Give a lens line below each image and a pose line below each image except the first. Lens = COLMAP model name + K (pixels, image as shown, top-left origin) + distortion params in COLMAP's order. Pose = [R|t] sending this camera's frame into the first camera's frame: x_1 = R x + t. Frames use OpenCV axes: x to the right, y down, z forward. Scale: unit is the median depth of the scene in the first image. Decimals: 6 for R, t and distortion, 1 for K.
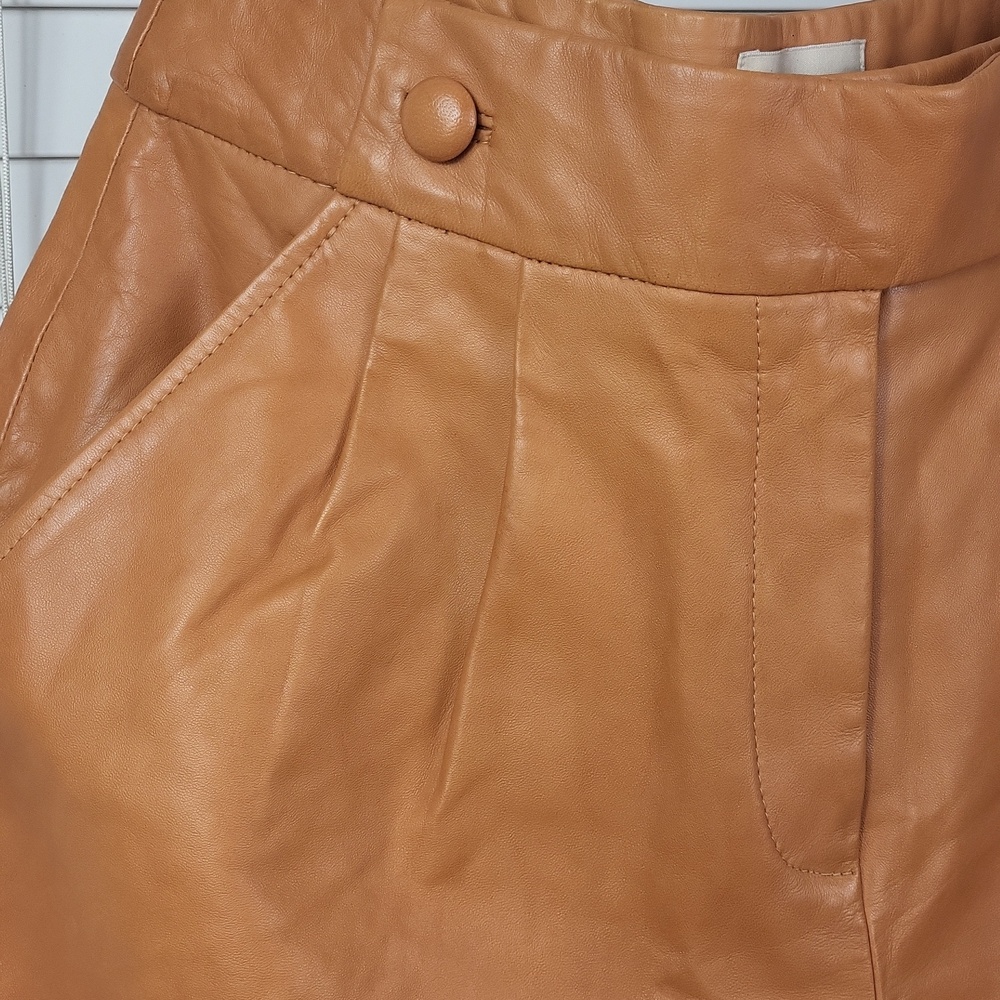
lens RADIAL K [[1705.4, 0, 500.0], [0, 1705.4, 500.0], [0, 0, 1]] dist [0.028510, 0.068196]
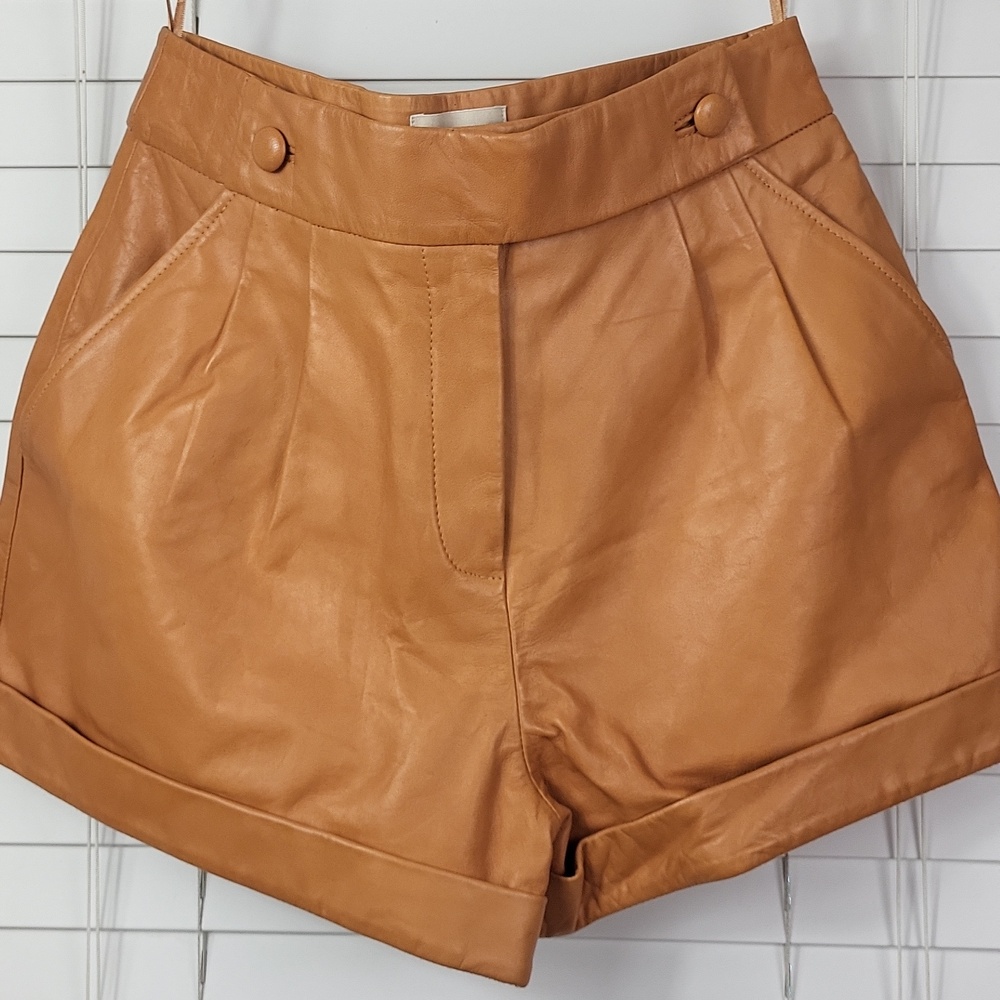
lens RADIAL K [[1705.4, 0, 500.0], [0, 1705.4, 500.0], [0, 0, 1]] dist [0.028510, 0.068196]
pose [[0.977497, 0.046208, -0.205827, 0.591056], [-0.045440, 0.998931, 0.008458, 0.128668], [0.205998, 0.001085, 0.978552, -0.749656]]
